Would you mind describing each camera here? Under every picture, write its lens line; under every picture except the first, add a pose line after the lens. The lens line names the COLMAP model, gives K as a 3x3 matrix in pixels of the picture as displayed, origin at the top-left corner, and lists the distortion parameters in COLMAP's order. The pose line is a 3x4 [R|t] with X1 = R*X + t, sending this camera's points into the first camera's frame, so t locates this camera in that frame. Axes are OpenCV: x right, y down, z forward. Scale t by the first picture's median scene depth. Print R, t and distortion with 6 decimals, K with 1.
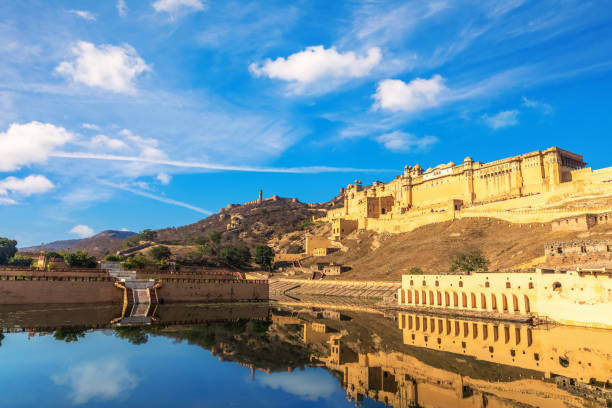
lens RADIAL K [[404.5, 0, 295.4], [0, 404.5, 183.1], [0, 0, 1]] dist [0.004087, 0.001252]
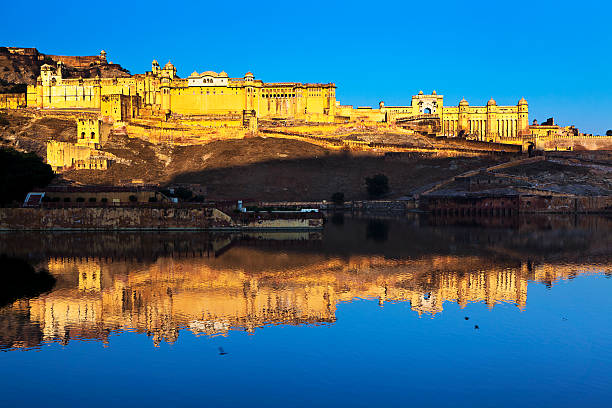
lens RADIAL K [[533.5, 0, 306.0], [0, 533.5, 204.0], [0, 0, 1]] dist [0.005473, 0.002000]
pose [[0.557435, -0.049778, 0.828727, -0.616837], [-0.175103, 0.968697, 0.175967, -0.006851], [-0.811545, -0.243203, 0.531270, 0.127710]]
